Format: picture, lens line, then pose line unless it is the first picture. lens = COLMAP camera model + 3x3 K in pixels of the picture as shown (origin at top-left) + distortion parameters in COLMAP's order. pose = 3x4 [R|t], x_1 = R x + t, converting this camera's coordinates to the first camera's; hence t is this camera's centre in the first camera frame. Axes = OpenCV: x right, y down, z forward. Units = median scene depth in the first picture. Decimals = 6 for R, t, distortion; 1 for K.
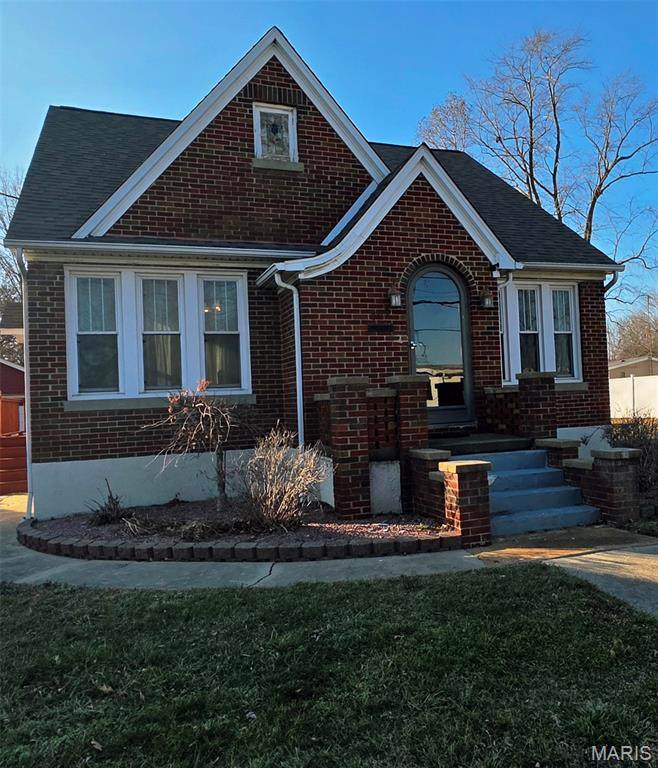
lens RADIAL K [[680.2, 0, 329.1], [0, 680.2, 394.5], [0, 0, 1]] dist [-0.001148, 0.005720]
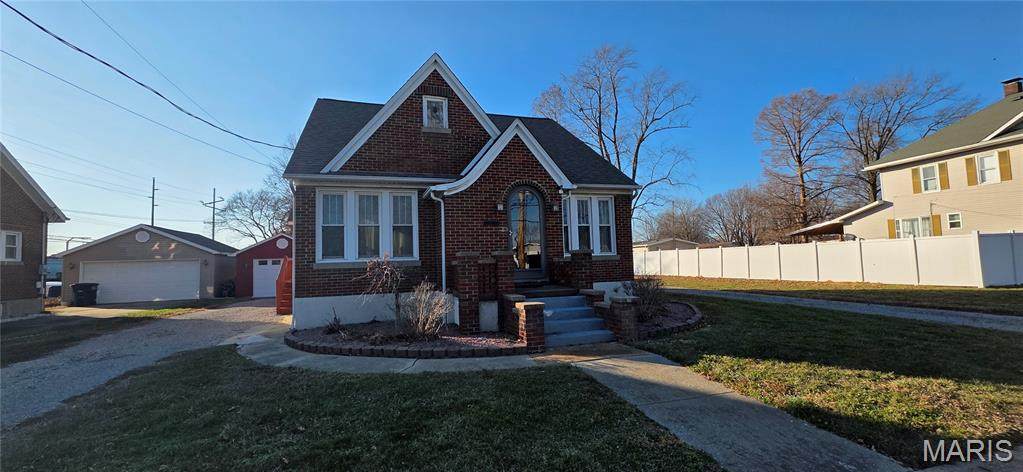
lens RADIAL K [[411.9, 0, 511.5], [0, 411.9, 236.0], [0, 0, 1]] dist [0.002845, 0.000519]
pose [[0.996443, 0.007030, -0.083974, 0.218775], [-0.009978, 0.999346, -0.034748, -0.029637], [0.083675, 0.035463, 0.995862, -0.037602]]
